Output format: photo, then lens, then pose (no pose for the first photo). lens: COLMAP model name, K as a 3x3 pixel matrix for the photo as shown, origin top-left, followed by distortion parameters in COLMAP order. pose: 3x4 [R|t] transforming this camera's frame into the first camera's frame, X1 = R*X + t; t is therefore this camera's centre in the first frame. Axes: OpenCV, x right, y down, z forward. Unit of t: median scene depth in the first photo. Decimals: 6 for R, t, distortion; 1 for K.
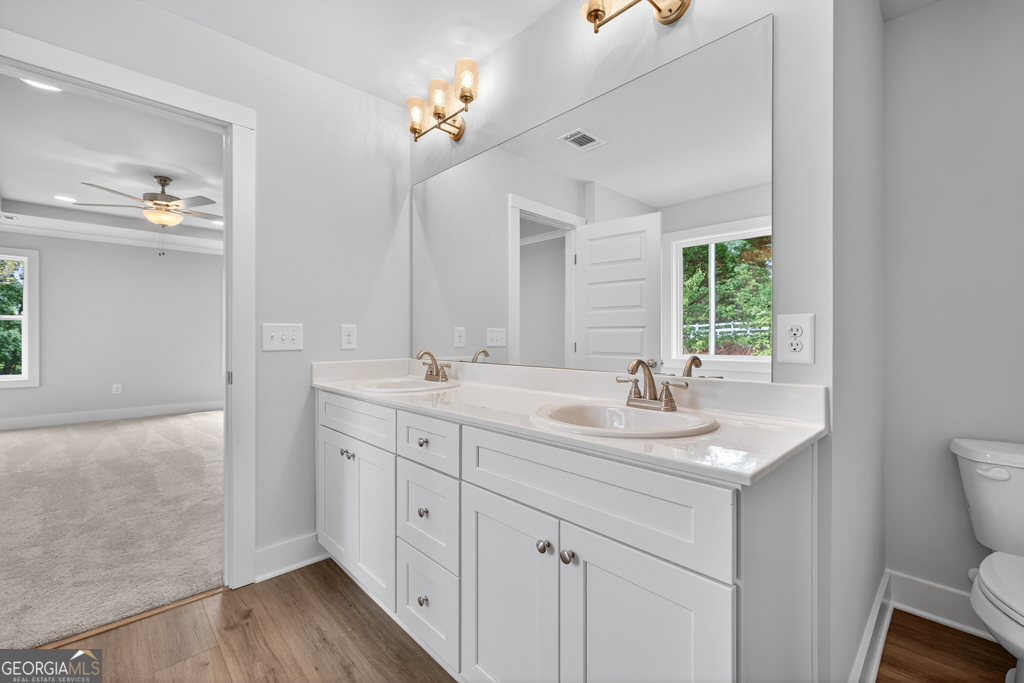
lens RADIAL K [[429.9, 0, 513.9], [0, 429.9, 337.2], [0, 0, 1]] dist [0.003505, -0.000547]
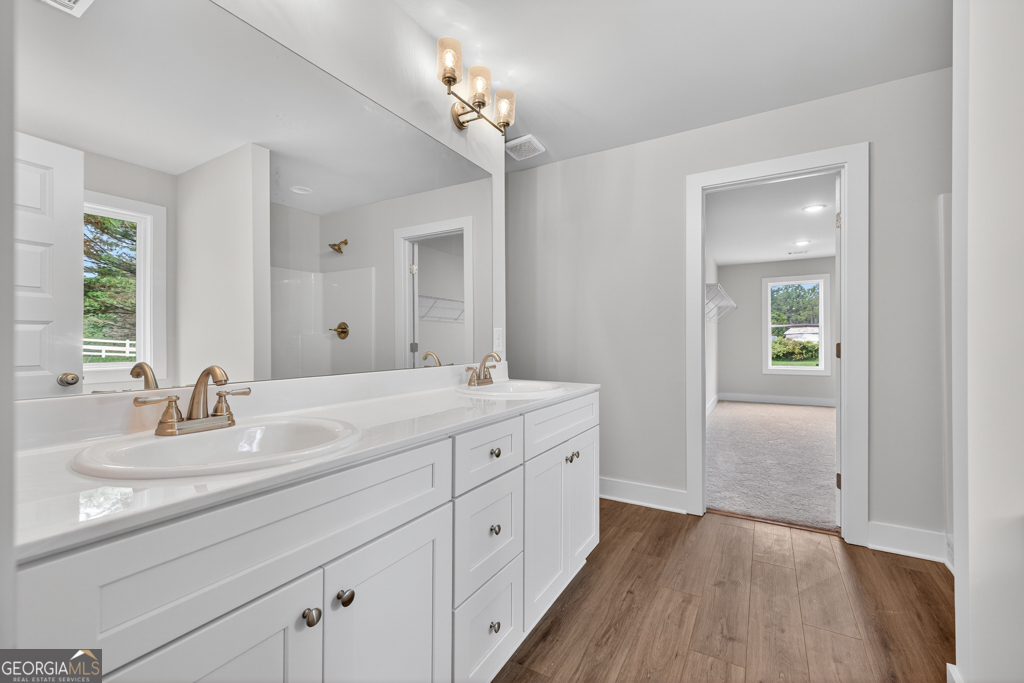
lens RADIAL K [[429.9, 0, 513.9], [0, 429.9, 337.2], [0, 0, 1]] dist [0.003505, -0.000547]
pose [[-0.273148, 0.007242, 0.961945, -0.781785], [0.001491, 0.999974, -0.007105, 0.003911], [-0.961971, -0.000506, -0.273151, 0.859169]]
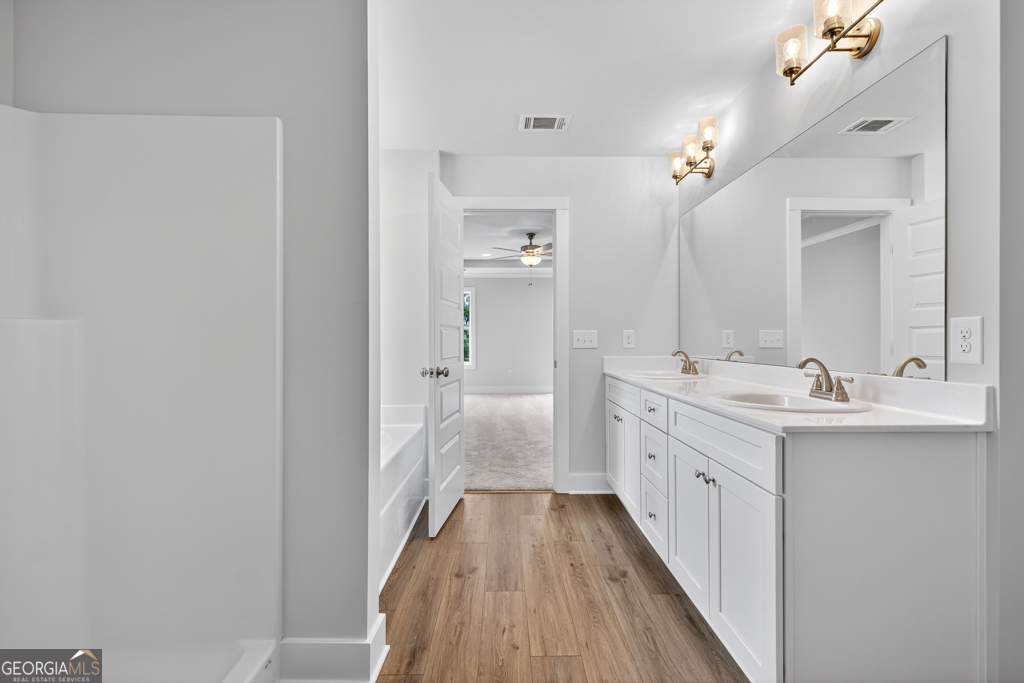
lens RADIAL K [[429.9, 0, 513.9], [0, 429.9, 337.2], [0, 0, 1]] dist [0.003505, -0.000547]
pose [[0.737464, -0.004468, -0.675371, 0.315639], [0.002020, 0.999988, -0.004410, -0.001166], [0.675383, 0.001888, 0.737465, -0.301871]]
